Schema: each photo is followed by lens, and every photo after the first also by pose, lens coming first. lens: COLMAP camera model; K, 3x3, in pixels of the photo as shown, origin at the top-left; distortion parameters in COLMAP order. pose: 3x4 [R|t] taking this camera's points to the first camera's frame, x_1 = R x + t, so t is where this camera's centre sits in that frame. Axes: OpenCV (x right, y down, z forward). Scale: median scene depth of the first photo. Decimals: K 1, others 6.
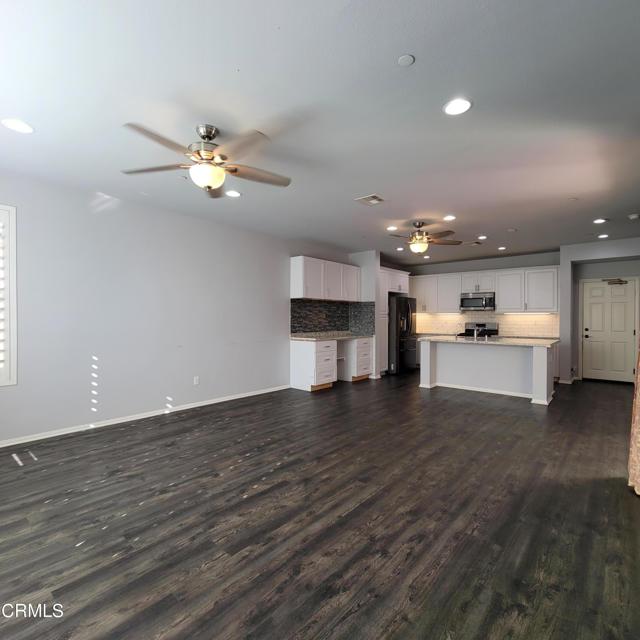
lens RADIAL K [[350.4, 0, 323.1], [0, 350.4, 319.9], [0, 0, 1]] dist [-0.005078, 0.000567]
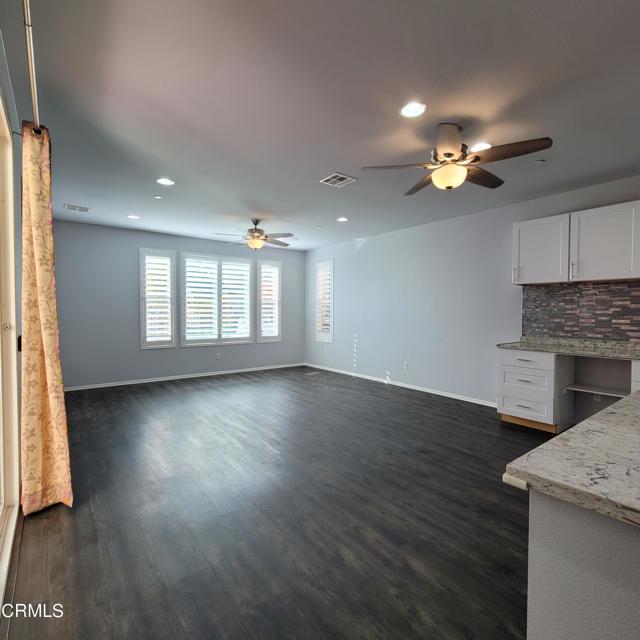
lens RADIAL K [[350.4, 0, 321.5], [0, 350.4, 318.9], [0, 0, 1]] dist [-0.005078, 0.000567]
pose [[-0.210601, 0.018408, -0.977399, 0.672524], [-0.013585, 0.999671, 0.021755, -0.005342], [0.977478, 0.017860, -0.210281, 0.755883]]
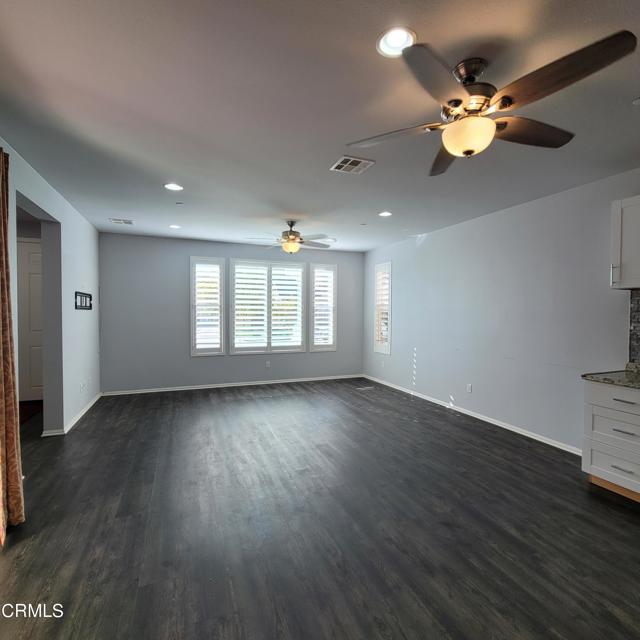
lens RADIAL K [[350.4, 0, 321.7], [0, 350.4, 318.7], [0, 0, 1]] dist [-0.005078, 0.000567]
pose [[-0.462046, 0.012195, -0.886772, 0.534226], [-0.015298, 0.999647, 0.021718, -0.025743], [0.886724, 0.023600, -0.461696, 0.844036]]
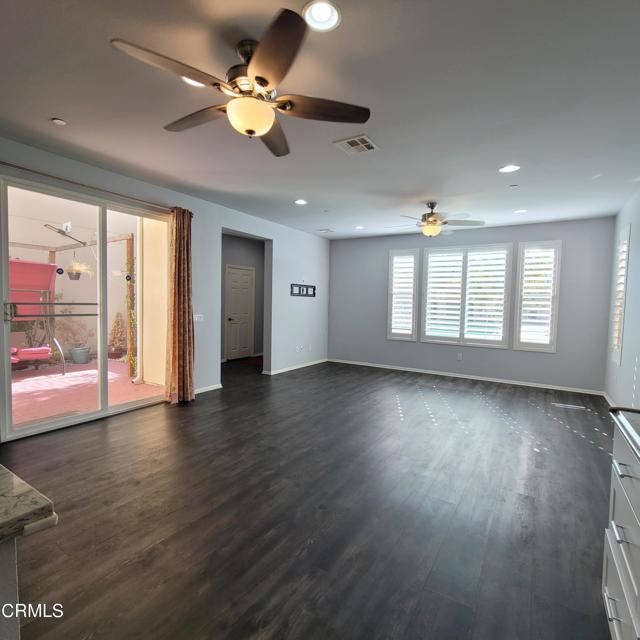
lens RADIAL K [[350.4, 0, 322.6], [0, 350.4, 317.4], [0, 0, 1]] dist [-0.005078, 0.000567]
pose [[-0.988187, -0.019130, -0.152052, 0.205475], [-0.027561, 0.998186, 0.053531, -0.015845], [0.150752, 0.057089, -0.986922, 1.132061]]
